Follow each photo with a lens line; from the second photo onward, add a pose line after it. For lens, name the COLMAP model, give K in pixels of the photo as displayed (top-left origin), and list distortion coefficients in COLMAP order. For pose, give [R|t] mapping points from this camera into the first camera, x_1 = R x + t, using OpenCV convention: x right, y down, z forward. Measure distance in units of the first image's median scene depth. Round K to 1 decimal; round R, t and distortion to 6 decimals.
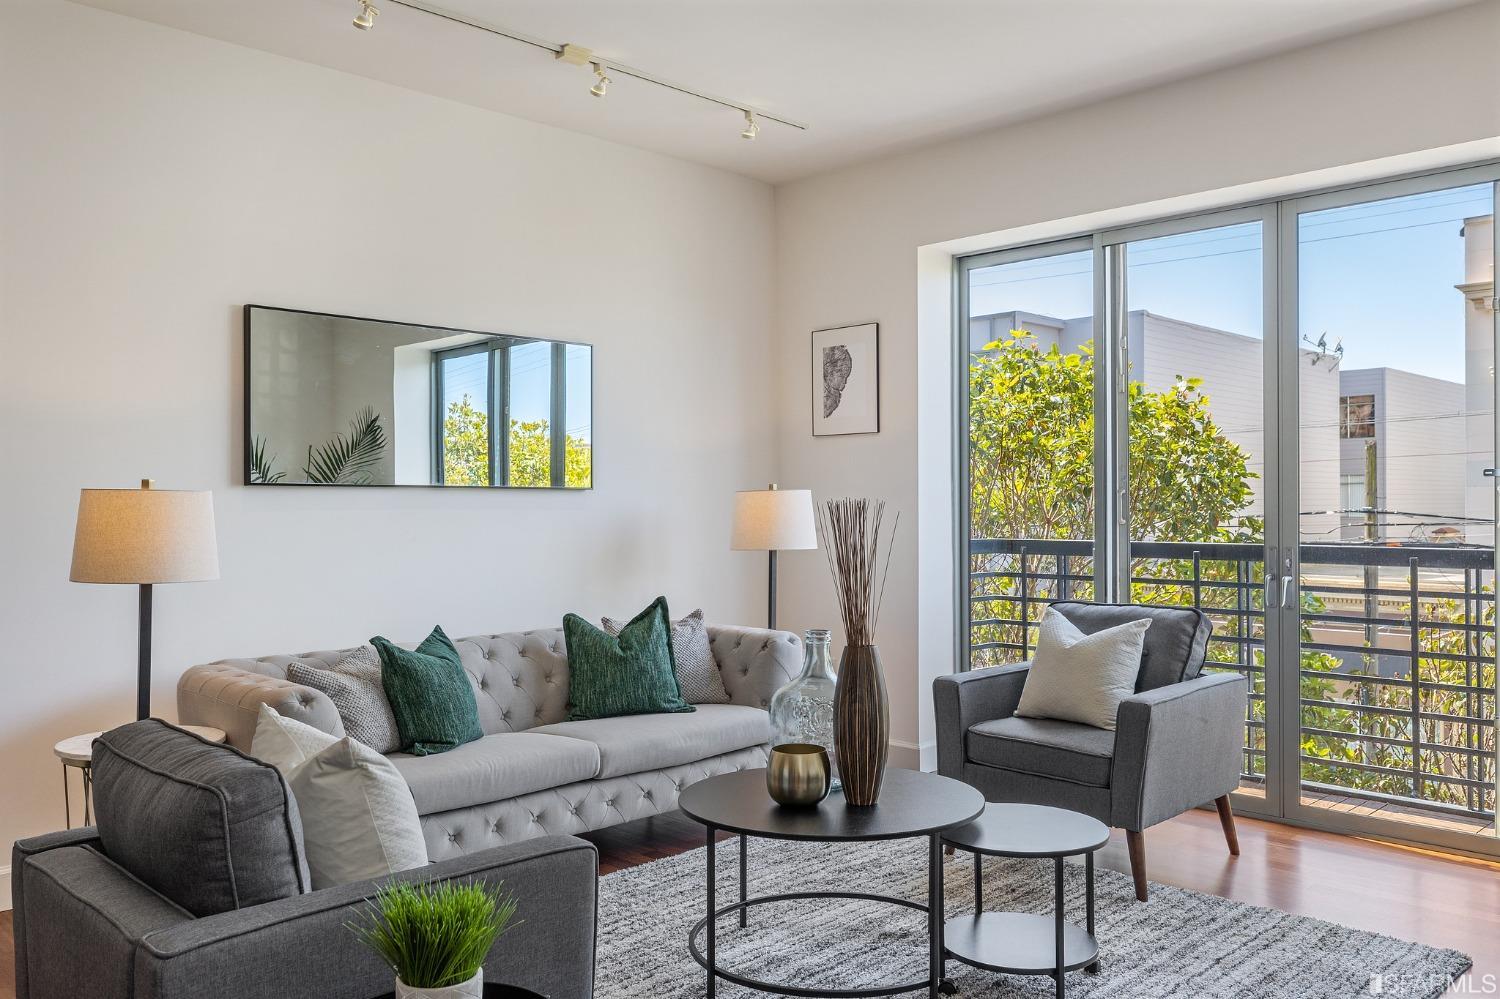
lens RADIAL K [[1201.6, 0, 755.2], [0, 1201.6, 506.1], [0, 0, 1]] dist [0.008170, 0.004505]
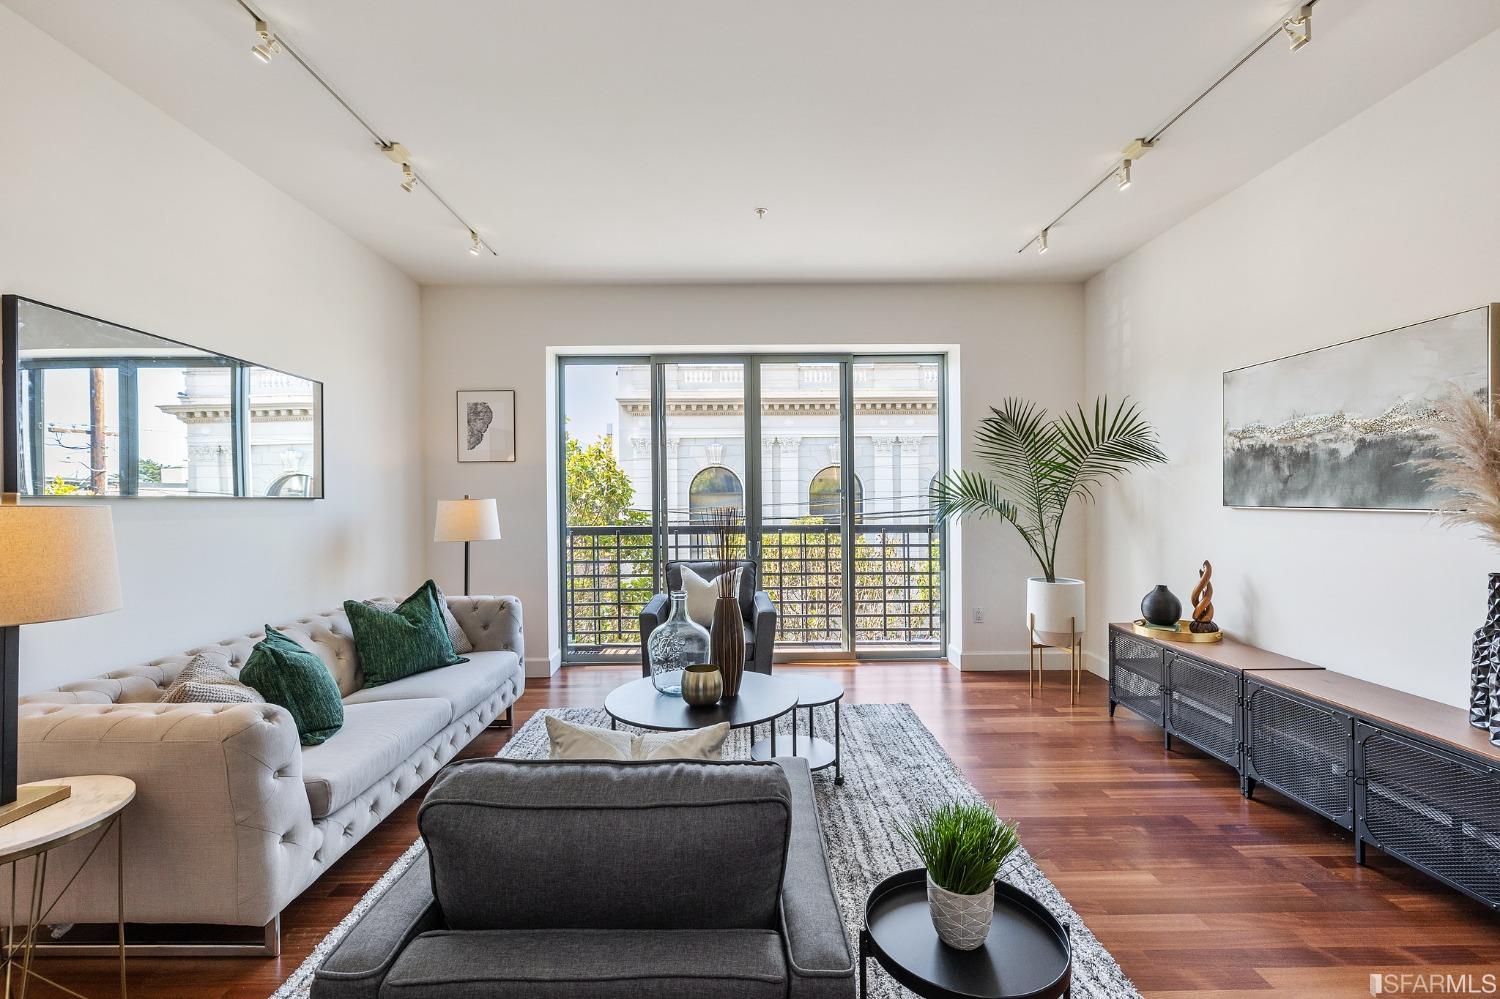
lens RADIAL K [[644.2, 0, 751.1], [0, 644.2, 497.2], [0, 0, 1]] dist [0.001999, -0.000555]
pose [[0.704739, -0.001601, 0.709464, -0.325779], [0.010384, 0.999914, -0.008058, -0.006419], [-0.709390, 0.013046, 0.704695, 0.238685]]
